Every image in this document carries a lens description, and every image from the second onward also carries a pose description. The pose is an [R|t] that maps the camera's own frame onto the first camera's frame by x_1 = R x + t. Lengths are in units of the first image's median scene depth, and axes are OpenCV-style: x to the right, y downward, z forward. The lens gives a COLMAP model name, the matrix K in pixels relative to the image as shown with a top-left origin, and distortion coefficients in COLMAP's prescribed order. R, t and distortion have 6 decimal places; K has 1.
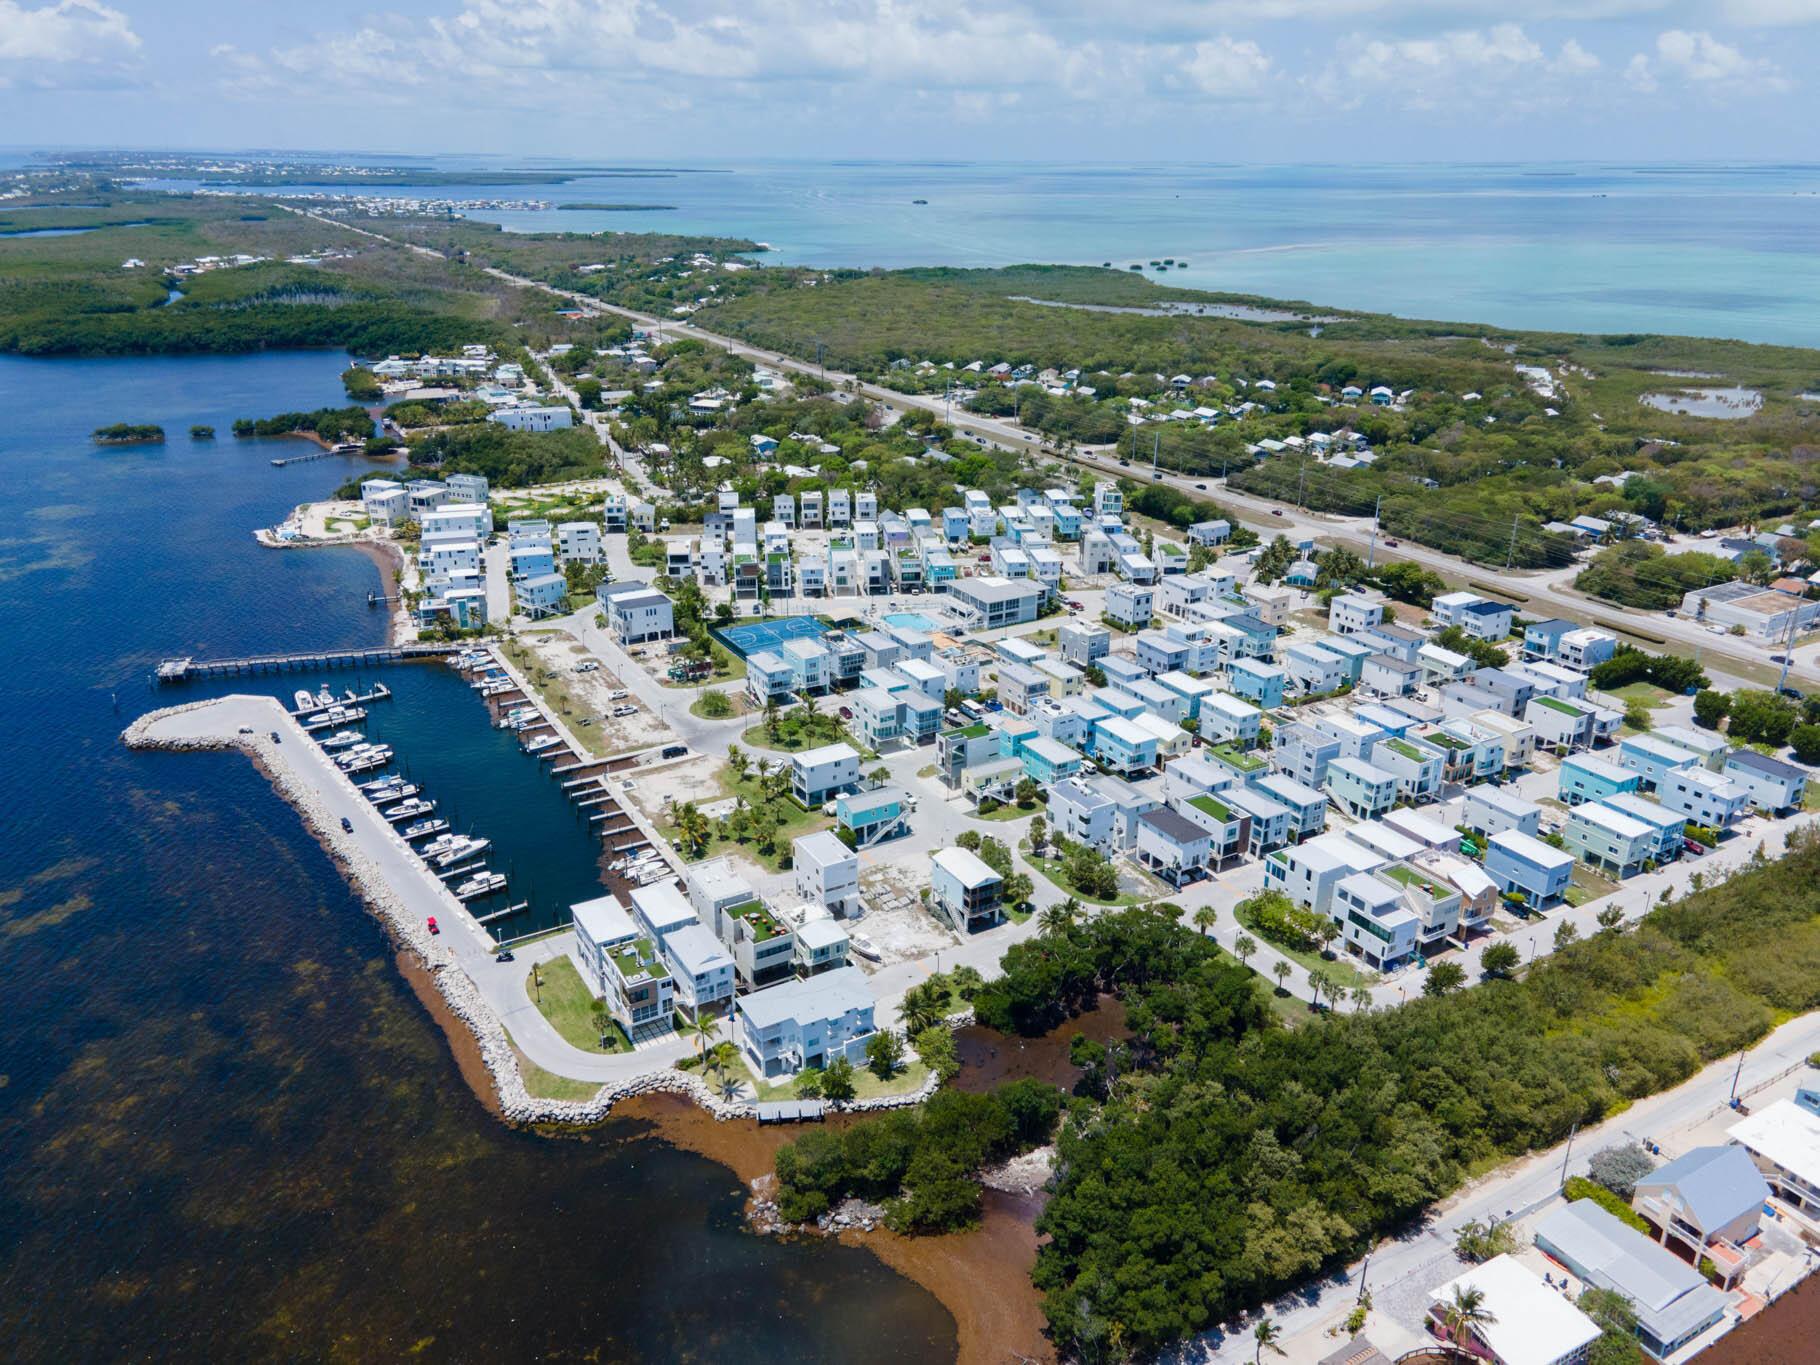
lens RADIAL K [[1330.3, 0, 910.0], [0, 1330.3, 682.5], [0, 0, 1]] dist [0.003766, 0.001683]
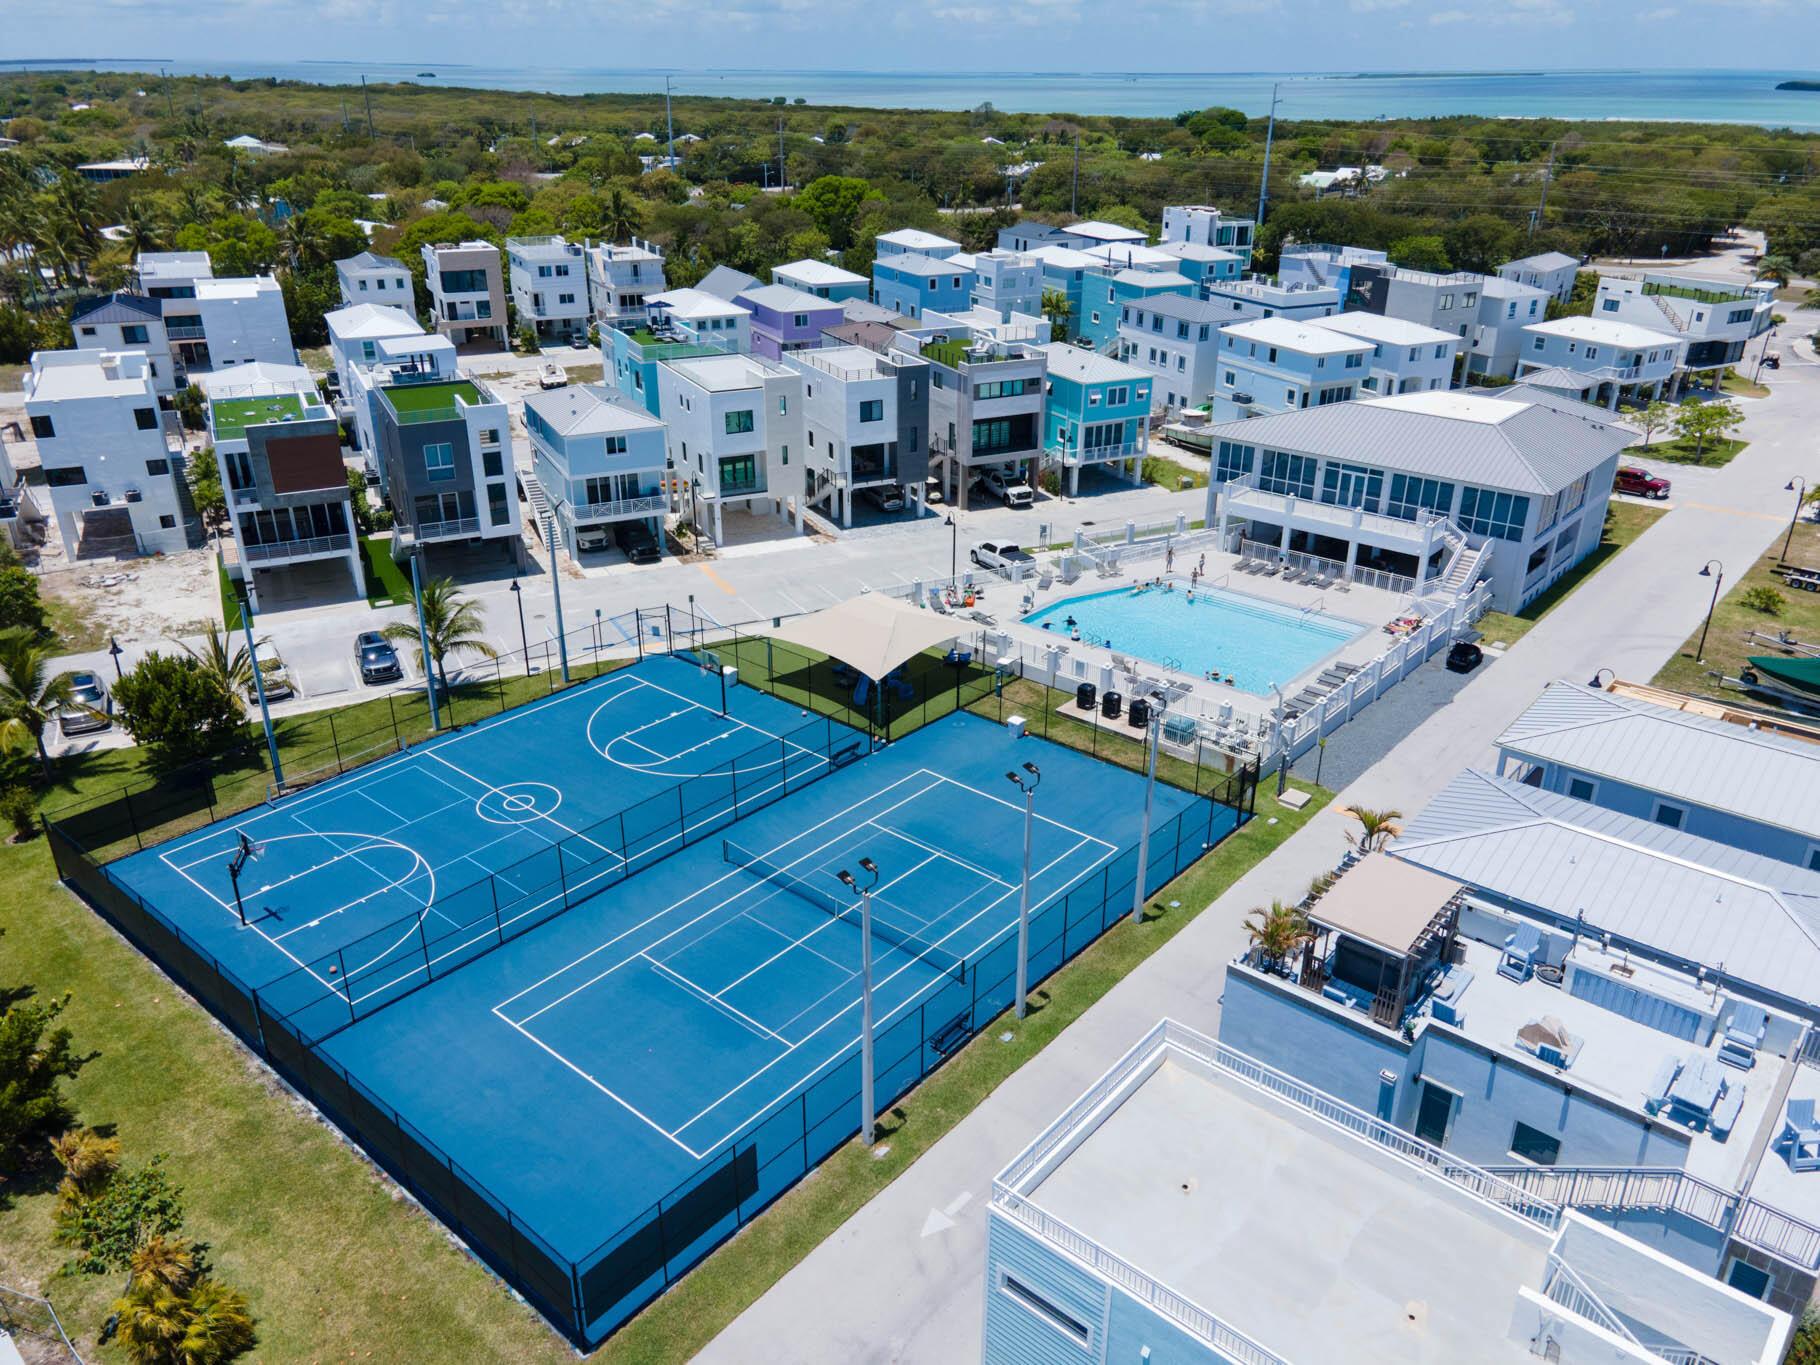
lens RADIAL K [[1330.3, 0, 910.0], [0, 1330.3, 682.5], [0, 0, 1]] dist [0.003766, 0.001683]
pose [[0.942966, -0.137889, 0.302989, -0.098312], [0.121778, 0.989976, 0.071535, -0.053821], [-0.309816, -0.030558, 0.950305, 0.770032]]
